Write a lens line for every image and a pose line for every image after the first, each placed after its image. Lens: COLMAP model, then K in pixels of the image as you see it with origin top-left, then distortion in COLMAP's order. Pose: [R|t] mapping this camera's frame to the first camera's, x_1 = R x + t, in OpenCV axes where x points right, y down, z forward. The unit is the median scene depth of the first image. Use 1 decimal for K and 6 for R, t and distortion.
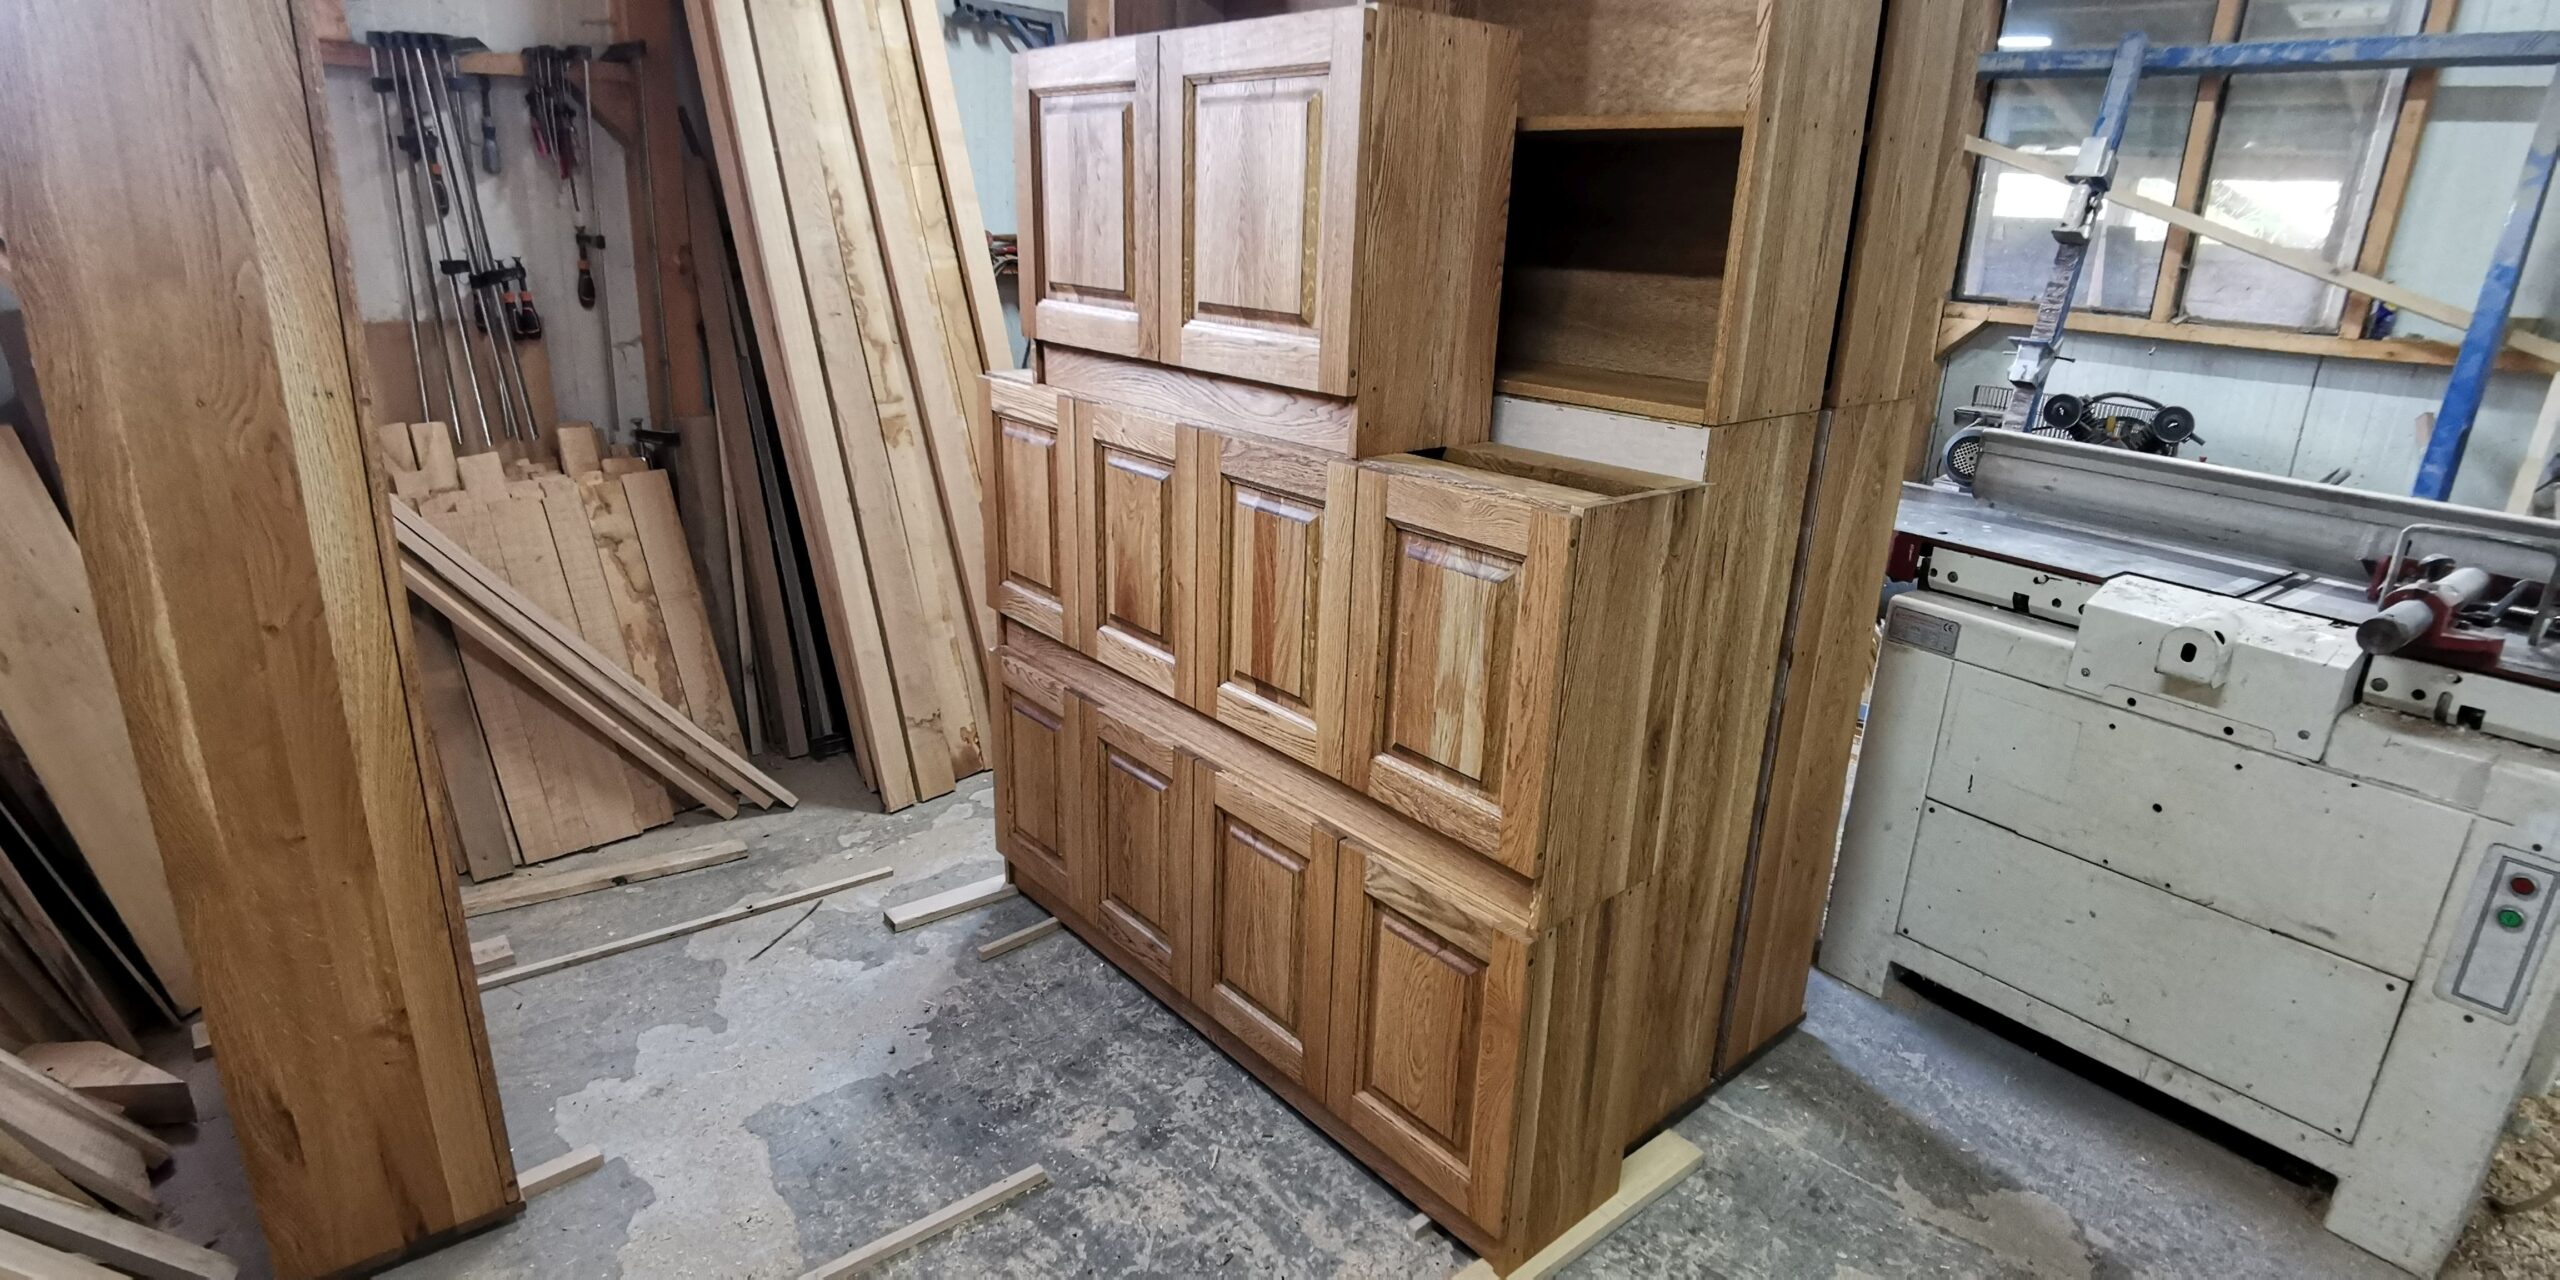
lens RADIAL K [[1336.1, 0, 1280.0], [0, 1336.1, 640.0], [0, 0, 1]] dist [0.043715, -0.000401]
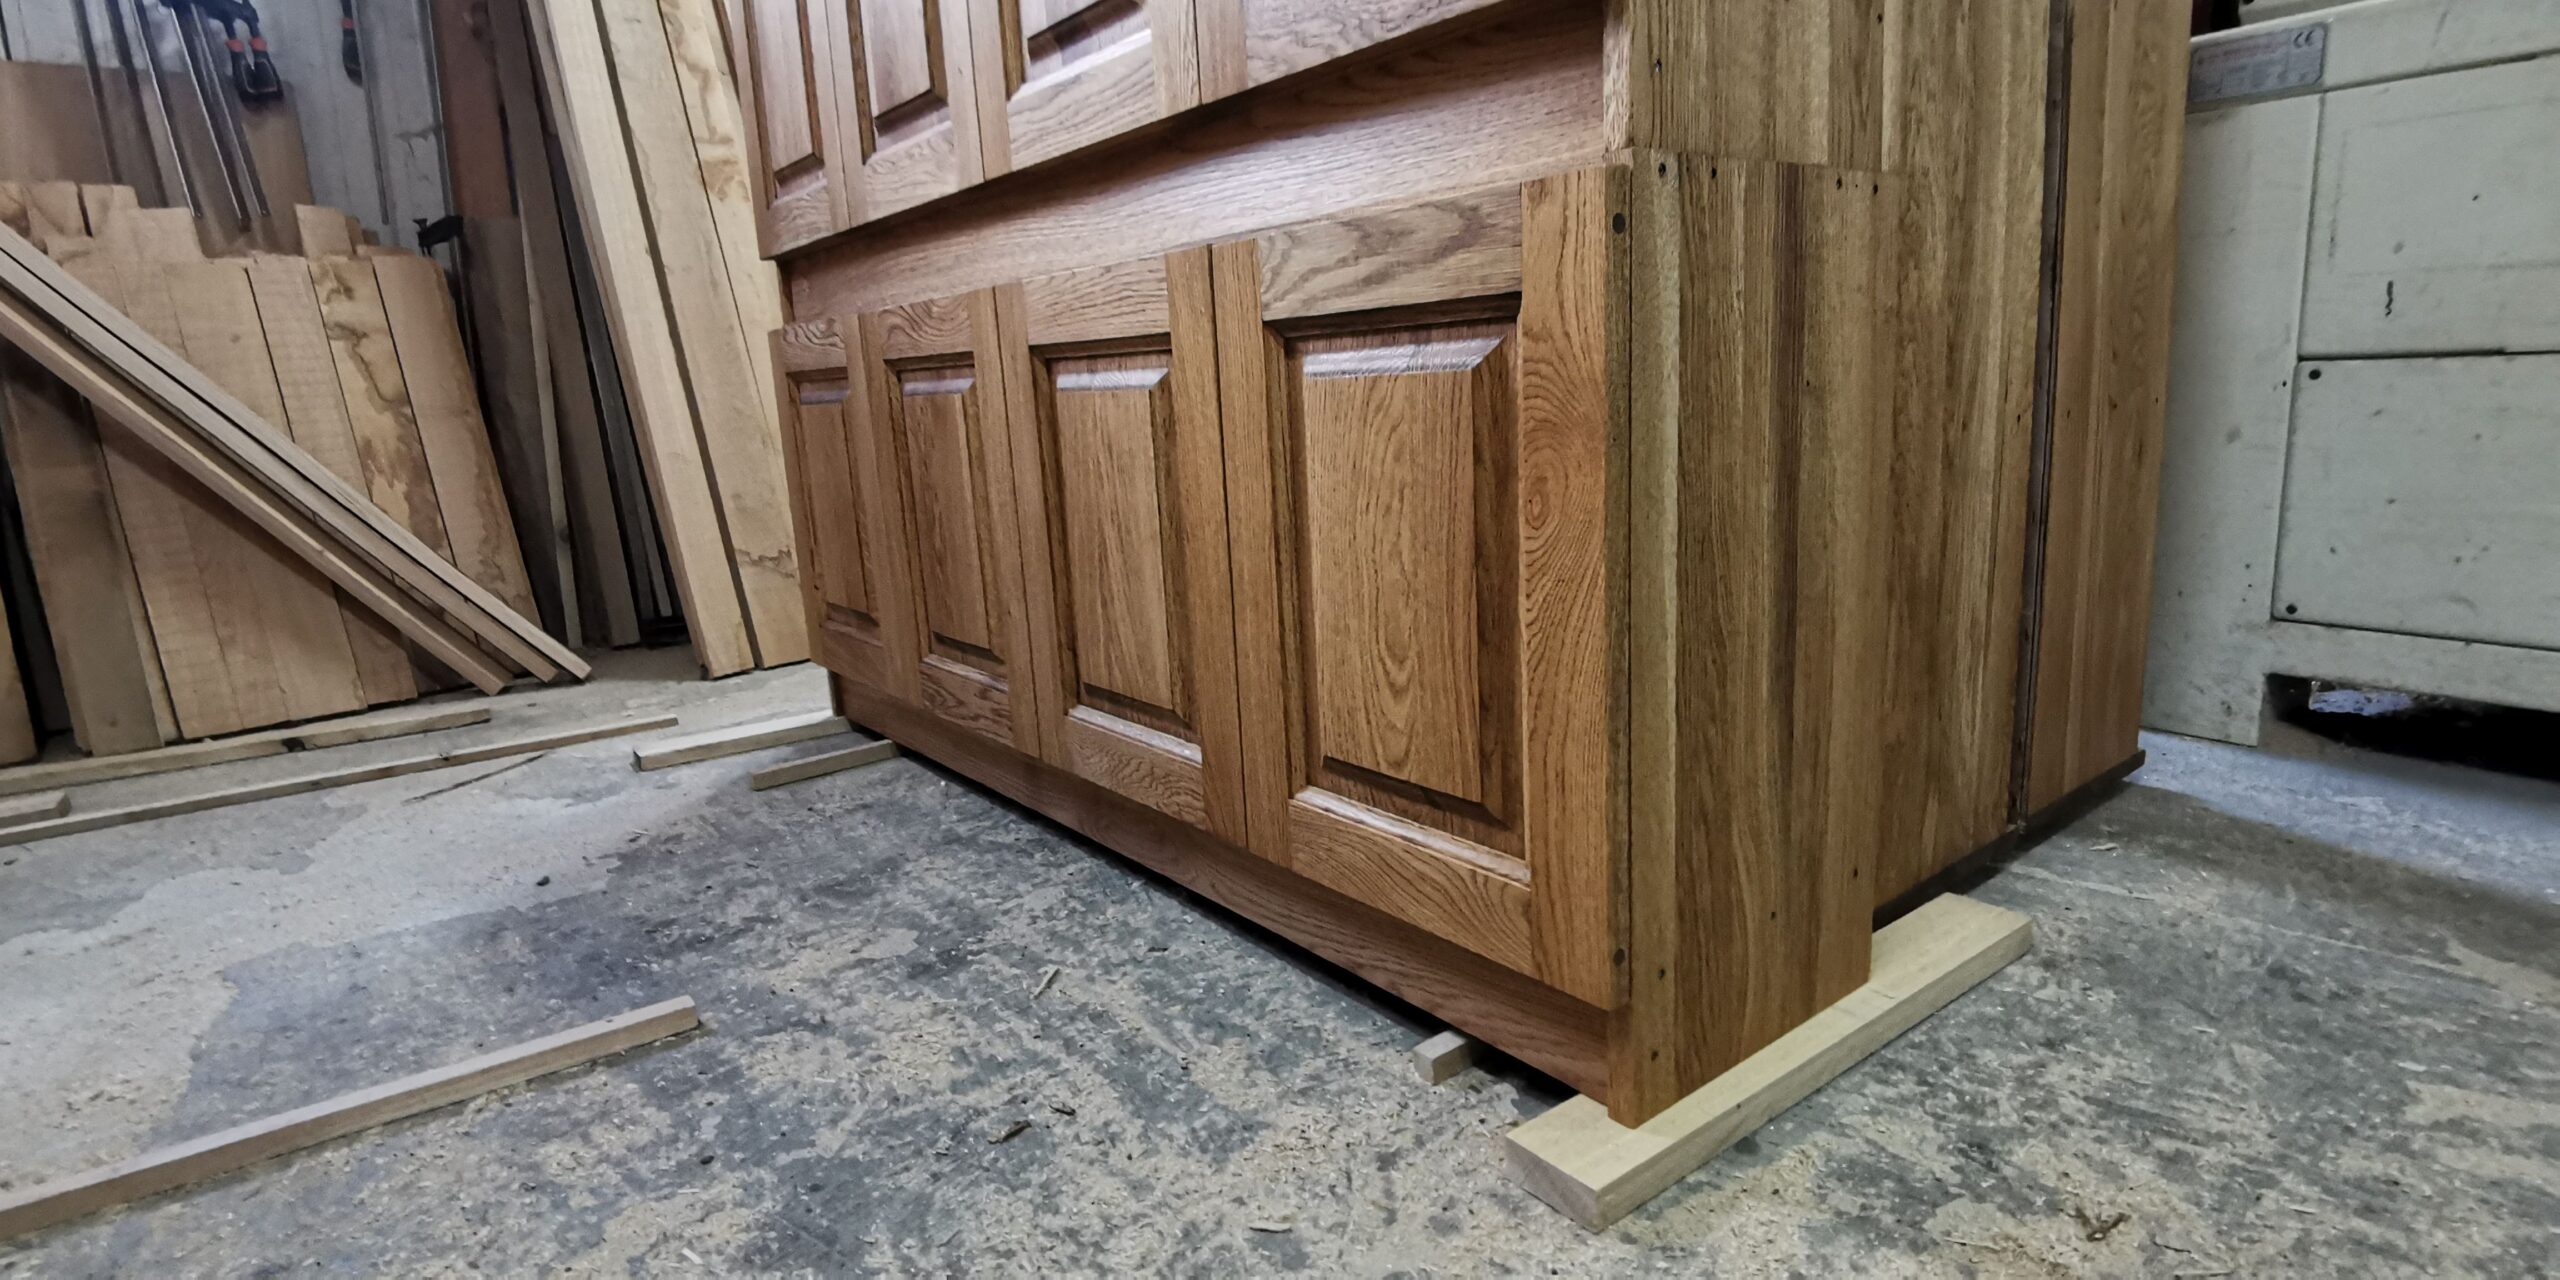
lens RADIAL K [[1287.4, 0, 1280.0], [0, 1287.4, 640.0], [0, 0, 1]] dist [0.023458, -0.030607]
pose [[0.994488, -0.077651, -0.070454, 0.083764], [0.067735, 0.988718, -0.133600, 0.325371], [0.080033, 0.128092, 0.988528, 0.503072]]
